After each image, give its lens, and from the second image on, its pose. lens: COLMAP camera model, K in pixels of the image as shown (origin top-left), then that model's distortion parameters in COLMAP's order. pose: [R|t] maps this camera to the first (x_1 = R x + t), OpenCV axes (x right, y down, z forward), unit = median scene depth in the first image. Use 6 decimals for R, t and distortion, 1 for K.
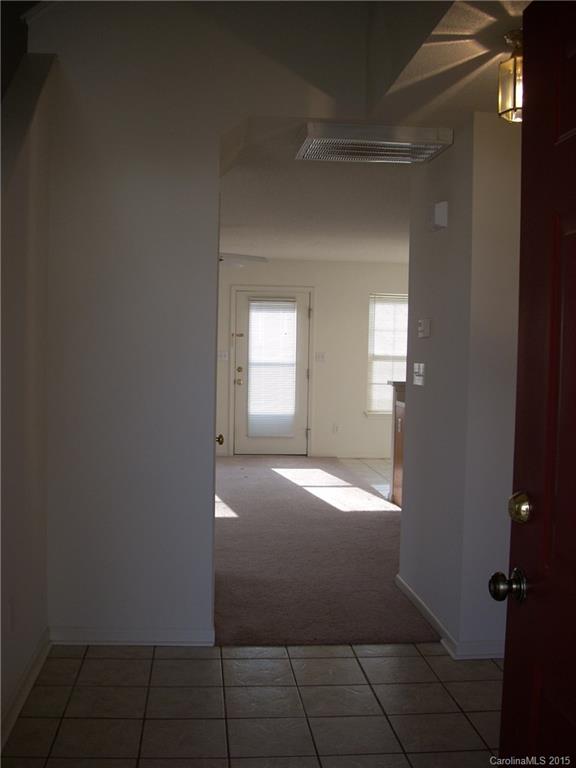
lens RADIAL K [[846.2, 0, 289.9], [0, 846.2, 382.4], [0, 0, 1]] dist [-0.126391, 0.000000]
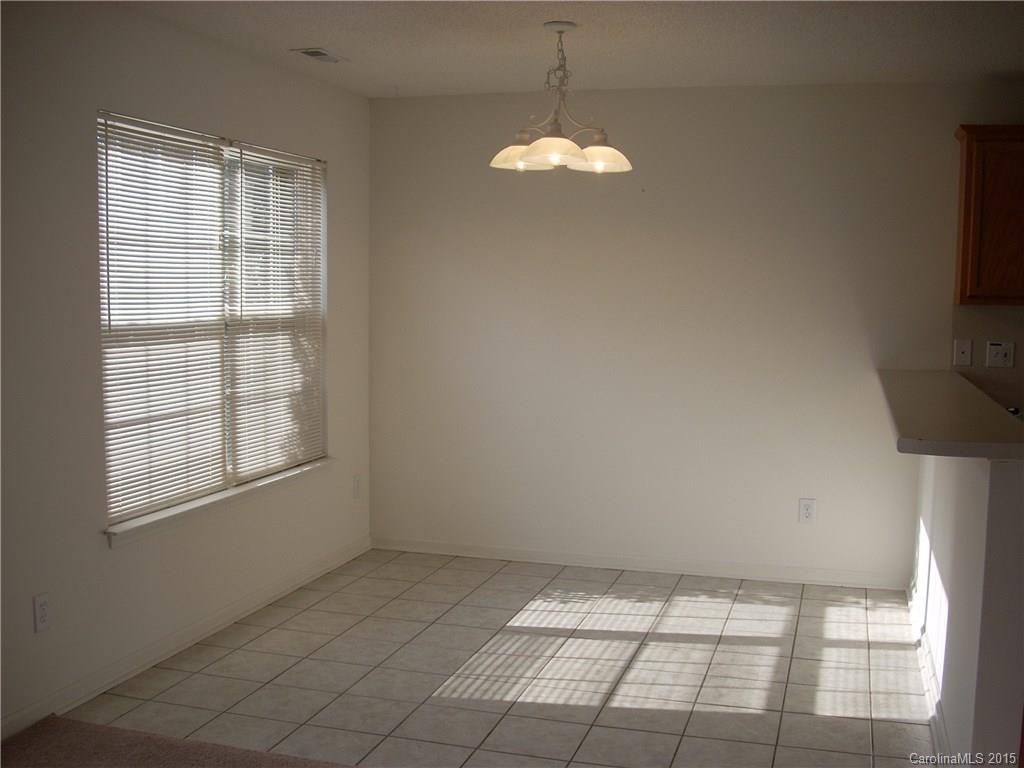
lens RADIAL K [[1128.3, 0, 514.0], [0, 1128.3, 391.4], [0, 0, 1]] dist [-0.126391, 0.000000]
pose [[0.389341, -0.104698, 0.915124, -0.197512], [0.036569, 0.994493, 0.098221, -0.043375], [-0.920367, -0.004776, 0.391026, 0.736430]]
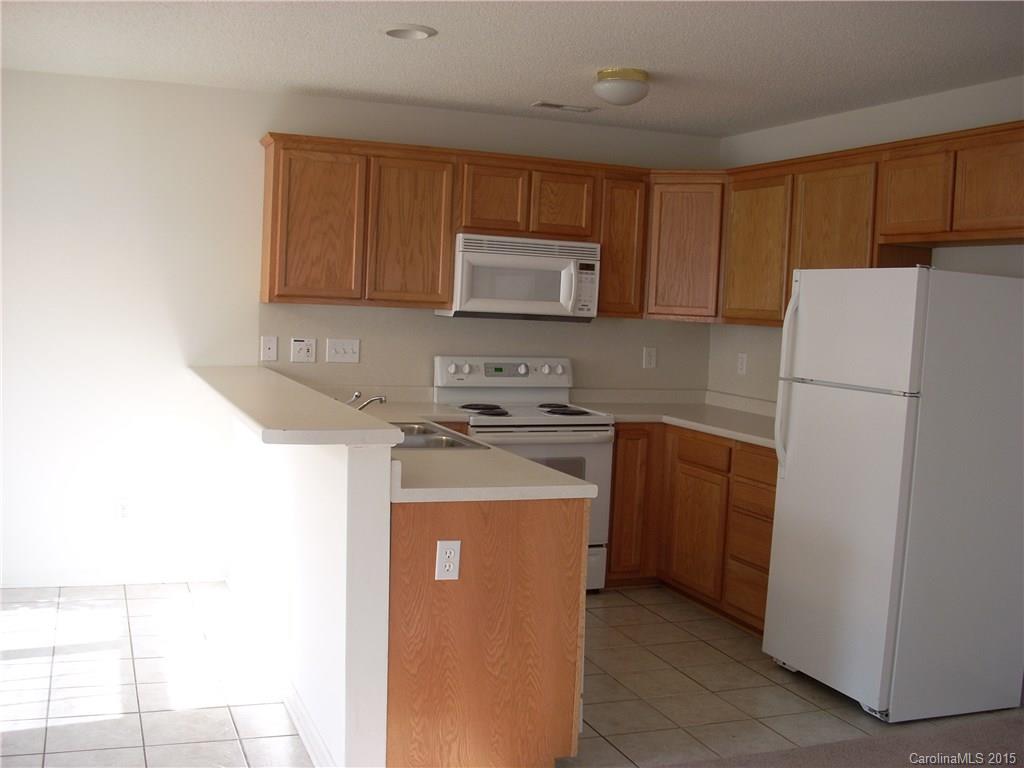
lens RADIAL K [[1128.3, 0, 516.8], [0, 1128.3, 390.5], [0, 0, 1]] dist [-0.126391, 0.000000]
pose [[-0.253666, -0.107437, 0.961307, -0.204576], [-0.004891, 0.993942, 0.109794, -0.043726], [-0.967280, 0.023149, -0.252655, 0.765921]]
